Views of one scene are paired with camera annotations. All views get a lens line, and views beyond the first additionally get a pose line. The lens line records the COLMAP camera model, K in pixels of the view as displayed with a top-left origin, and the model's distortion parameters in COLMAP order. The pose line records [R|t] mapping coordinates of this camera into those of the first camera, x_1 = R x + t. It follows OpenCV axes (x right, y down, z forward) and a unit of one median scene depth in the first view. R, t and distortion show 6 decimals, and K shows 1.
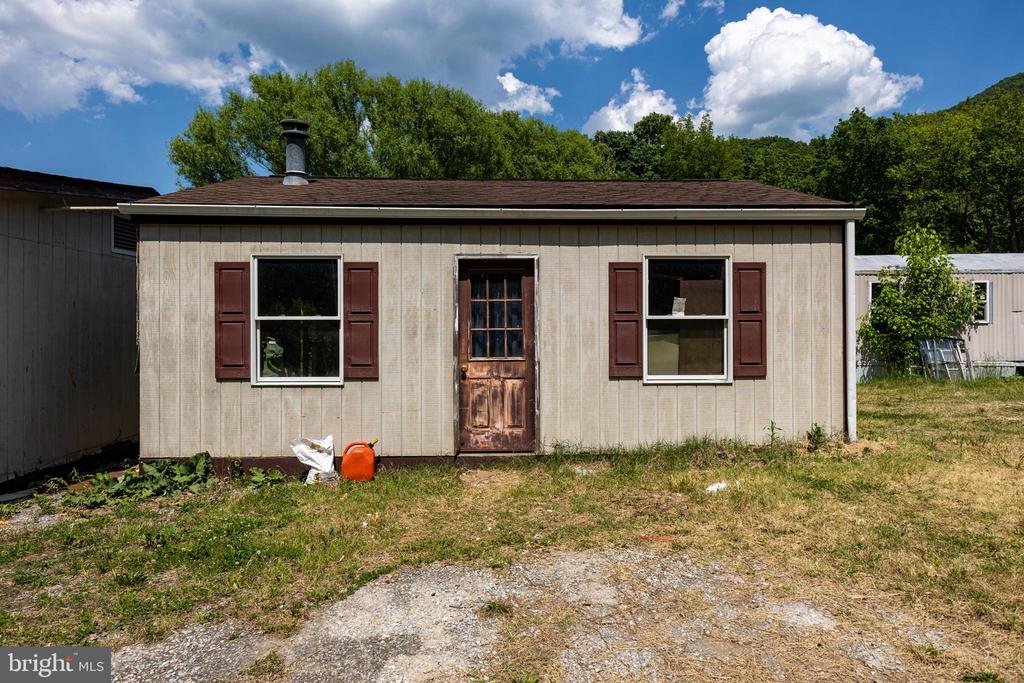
lens RADIAL K [[608.1, 0, 520.4], [0, 608.1, 332.0], [0, 0, 1]] dist [0.006286, -0.000023]
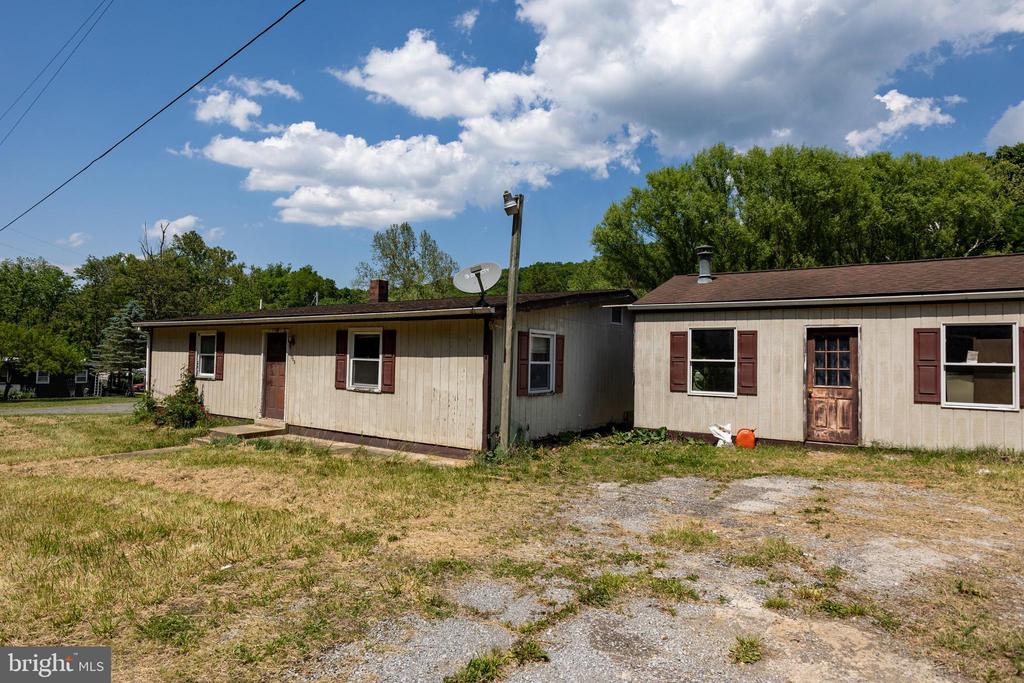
lens RADIAL K [[552.1, 0, 512.0], [0, 552.1, 341.5], [0, 0, 1]] dist [-0.013399, 0.000780]
pose [[0.812686, -0.002221, -0.582697, 0.127327], [-0.021607, 0.999190, -0.033943, -0.010082], [0.582301, 0.040176, 0.811980, -0.751555]]
